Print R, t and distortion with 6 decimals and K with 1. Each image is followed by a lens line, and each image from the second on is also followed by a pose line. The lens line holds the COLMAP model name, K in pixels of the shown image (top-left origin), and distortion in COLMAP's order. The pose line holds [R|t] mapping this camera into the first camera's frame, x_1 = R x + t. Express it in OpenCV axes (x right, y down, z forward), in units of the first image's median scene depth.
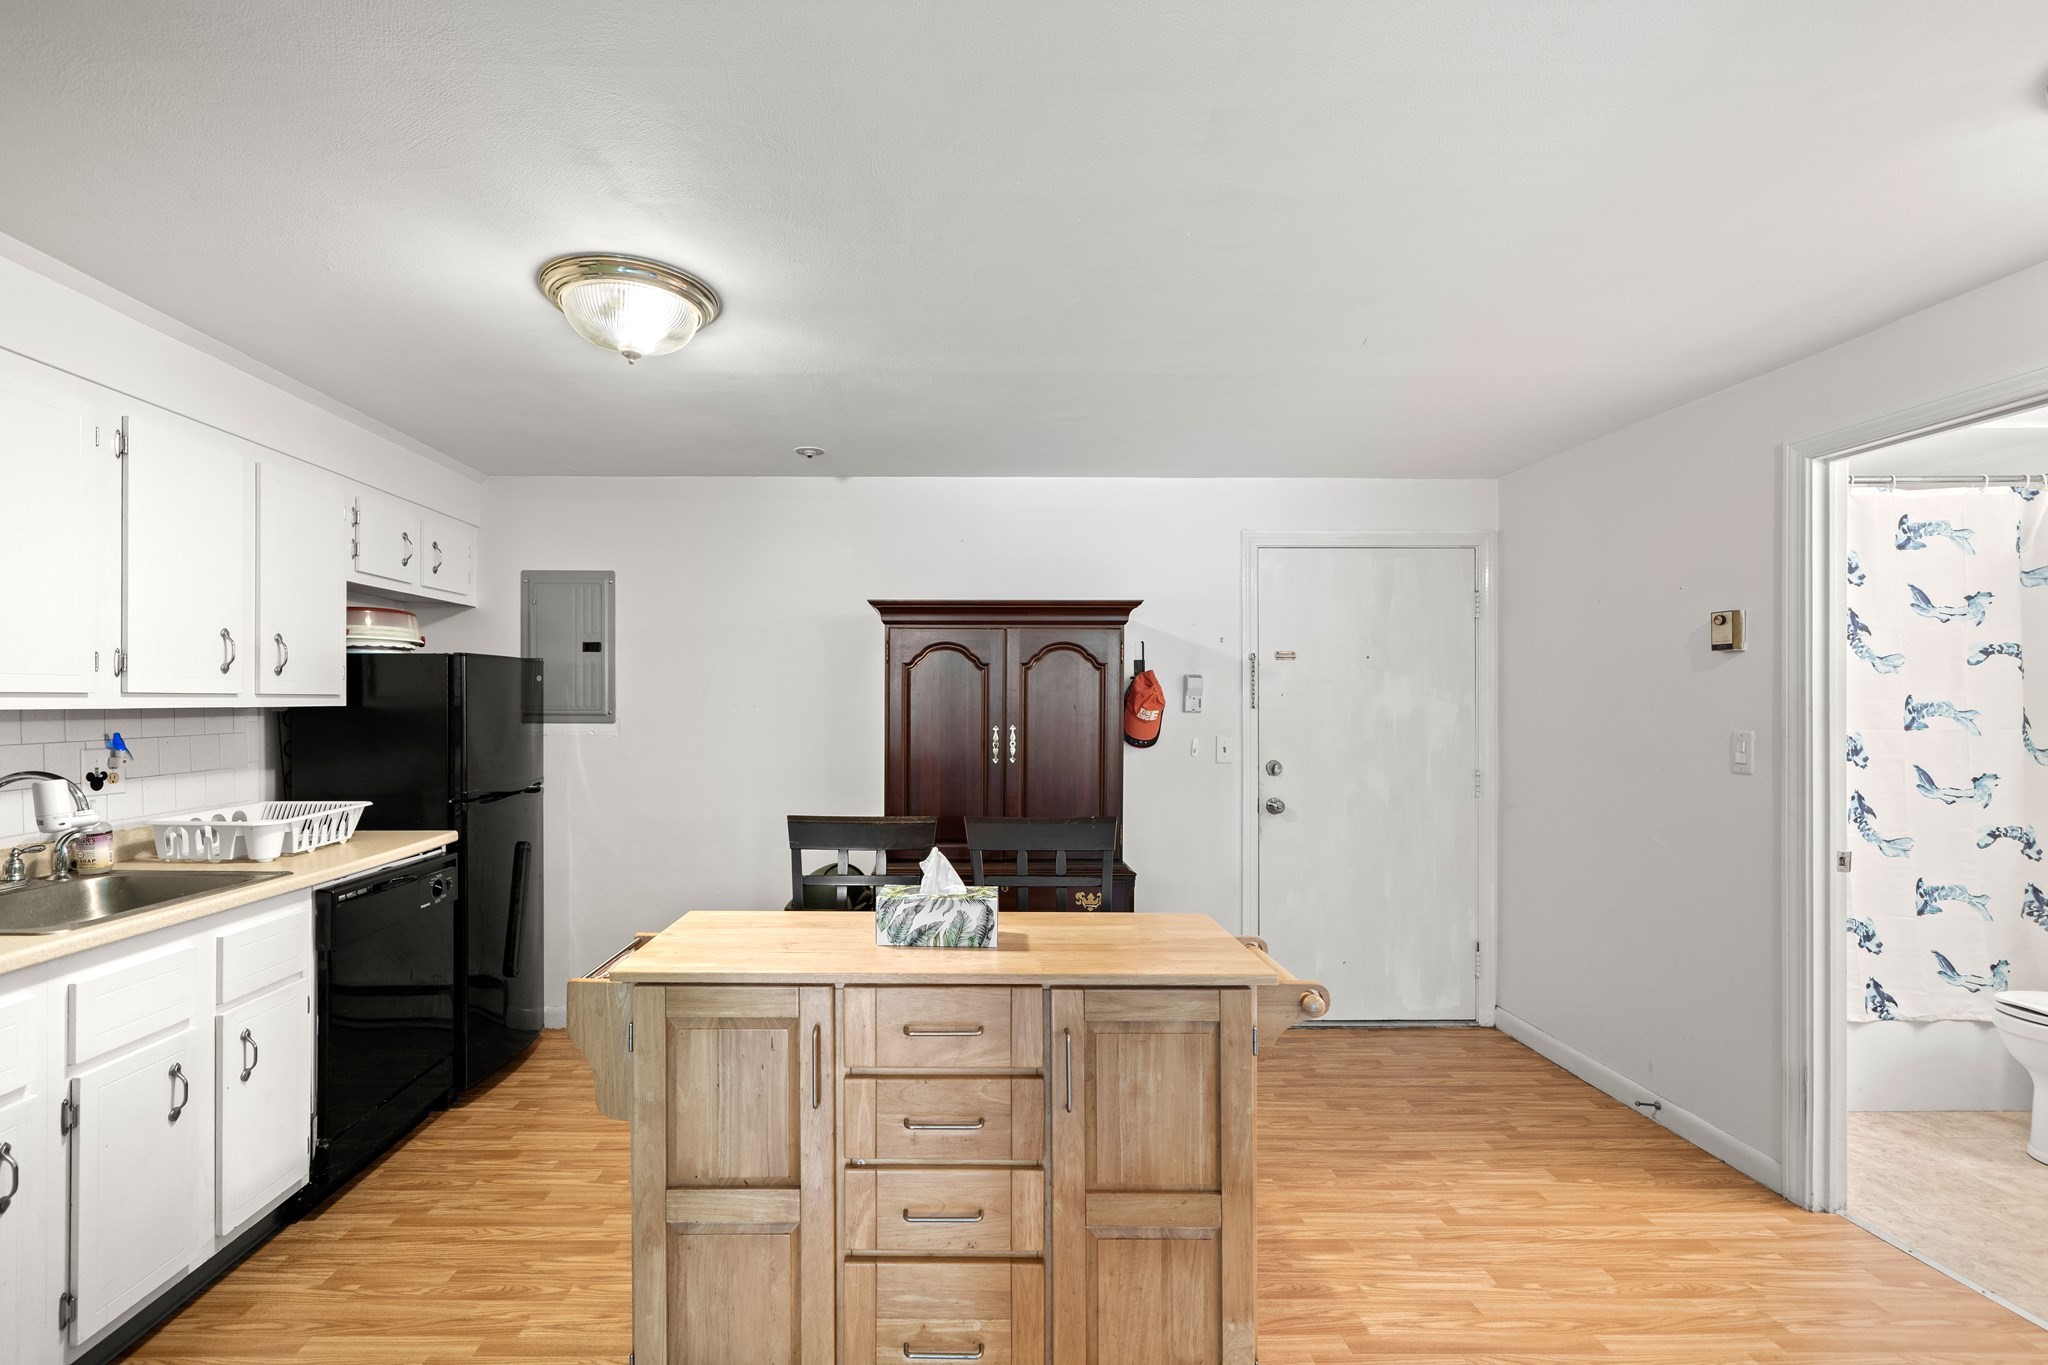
lens RADIAL K [[882.4, 0, 937.9], [0, 882.4, 707.7], [0, 0, 1]] dist [-0.001152, -0.000116]
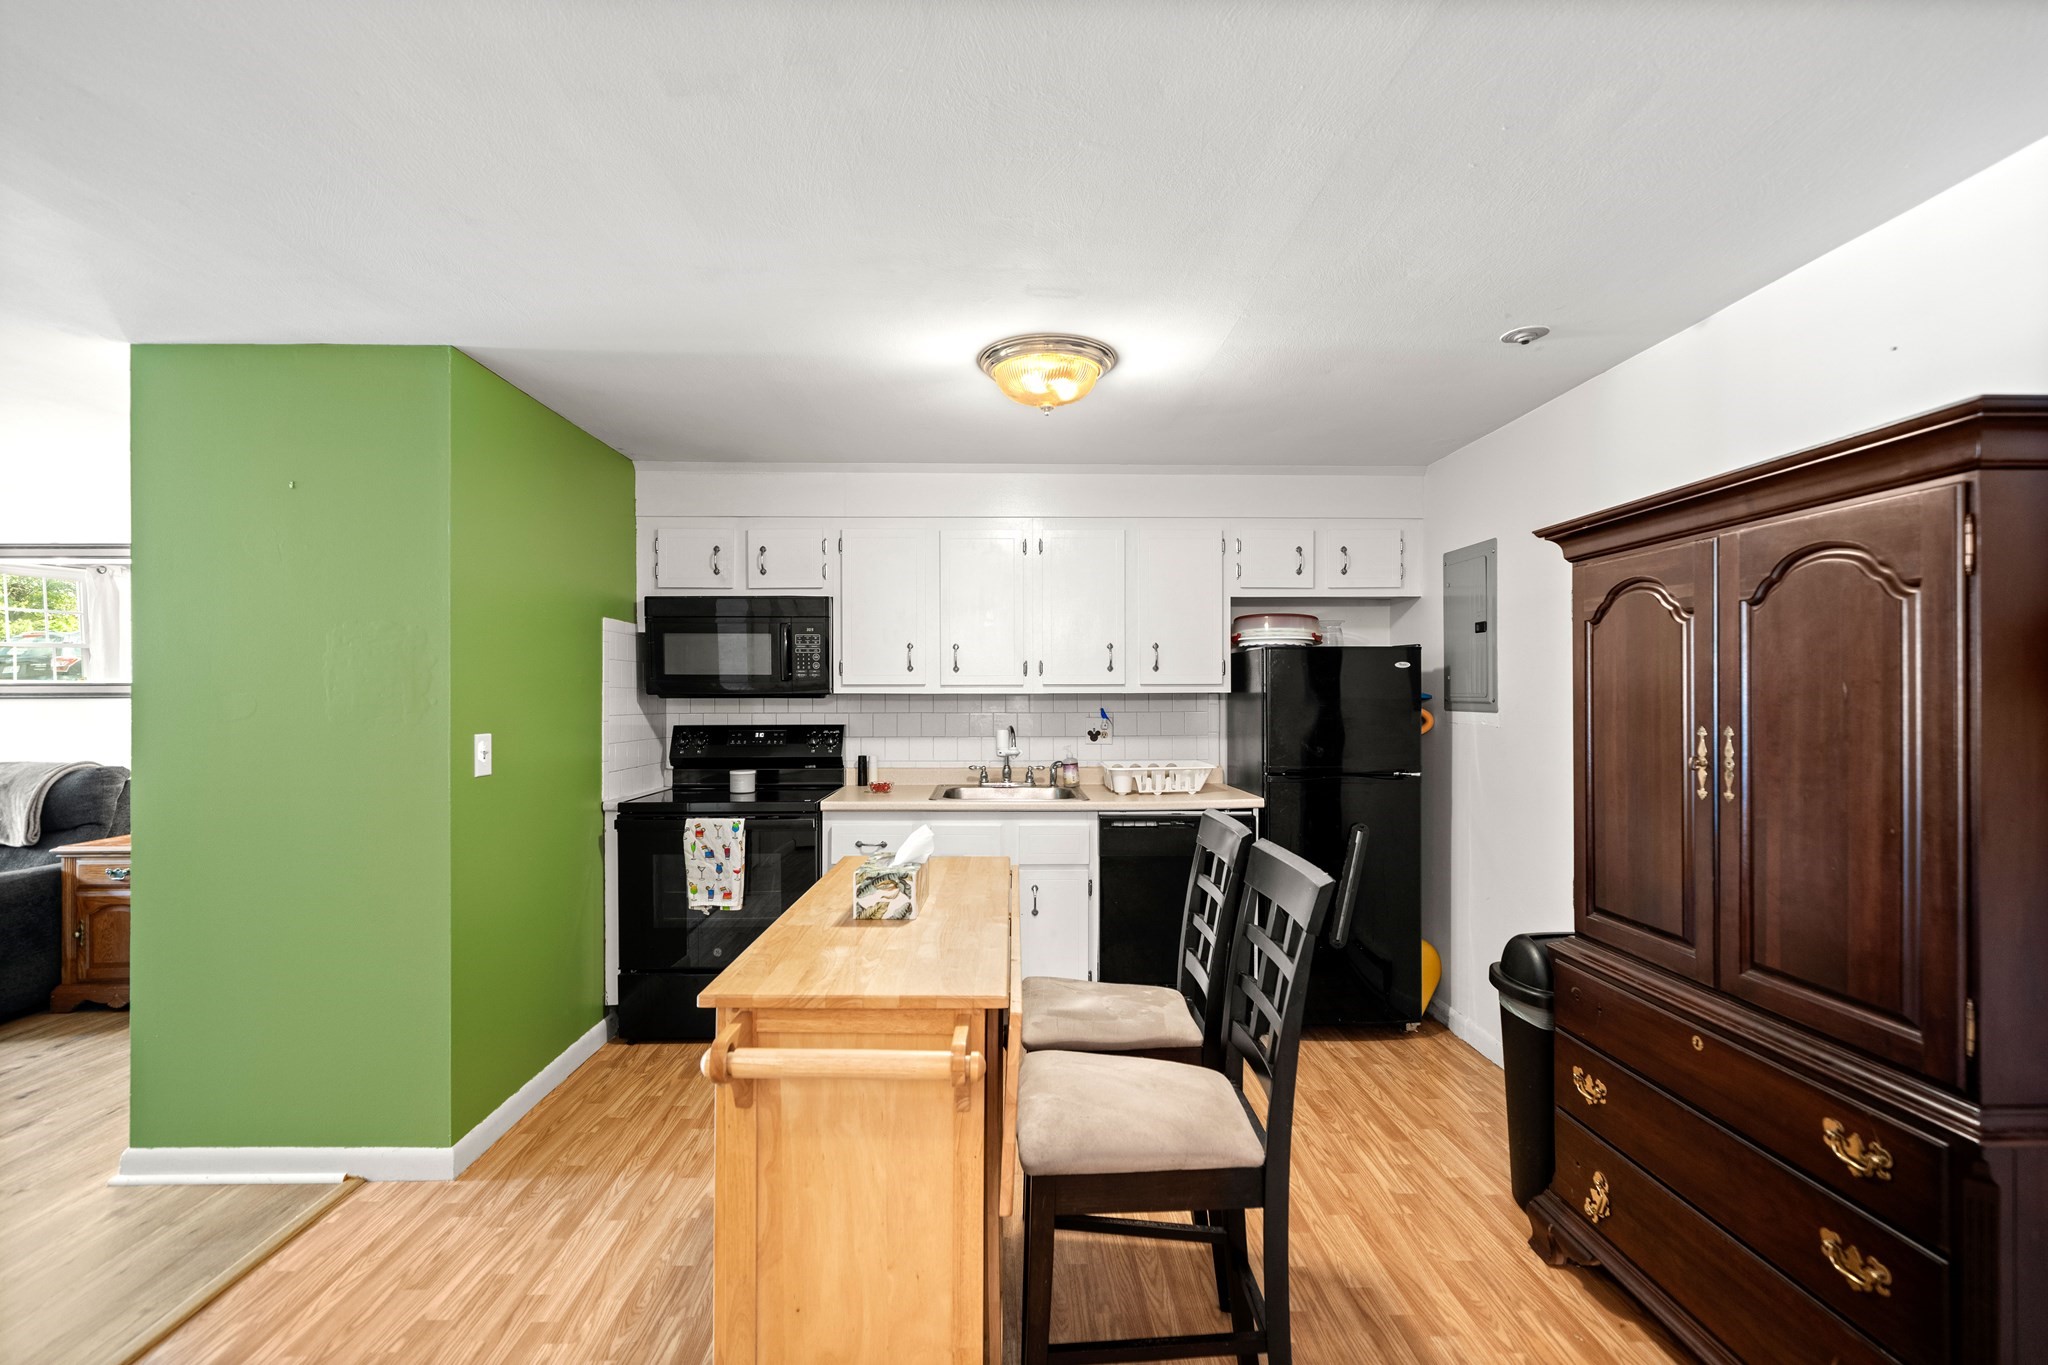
lens RADIAL K [[897.1, 0, 1013.1], [0, 897.1, 687.0], [0, 0, 1]] dist [-0.002105, 0.000925]
pose [[0.027483, -0.008098, -0.999589, 0.688447], [-0.000916, 0.999967, -0.008126, 0.002058], [0.999622, 0.001139, 0.027474, 0.687684]]
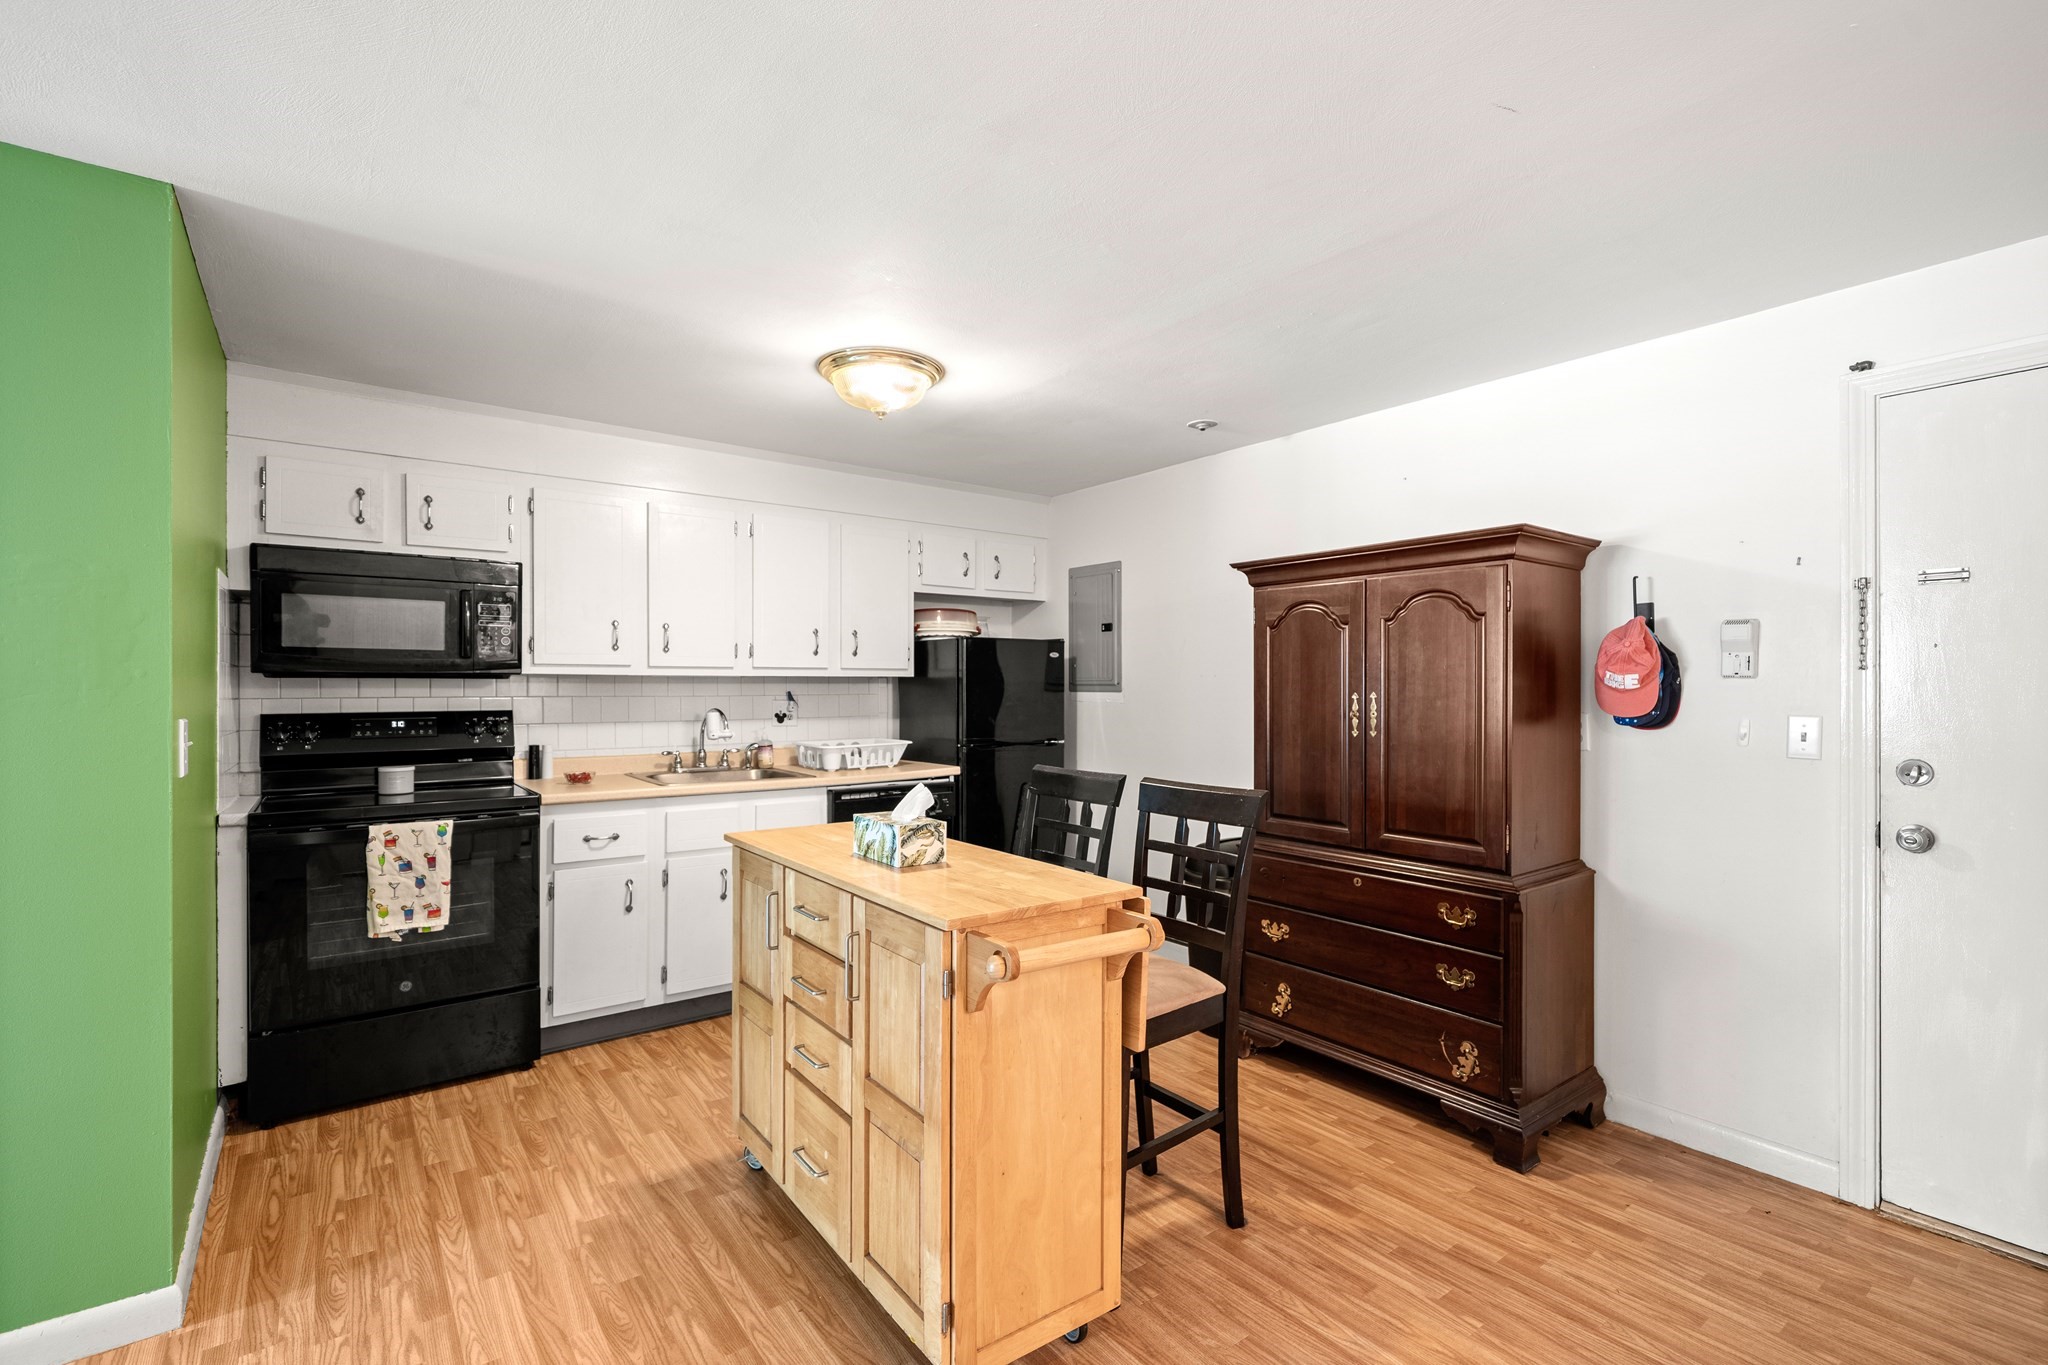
lens RADIAL K [[904.2, 0, 1013.0], [0, 904.2, 681.2], [0, 0, 1]] dist [-0.000961, 0.000454]
pose [[0.605438, -0.005005, -0.795877, 0.670922], [-0.001968, 0.999968, -0.007785, 0.019619], [0.795890, 0.006280, 0.605408, 0.235420]]
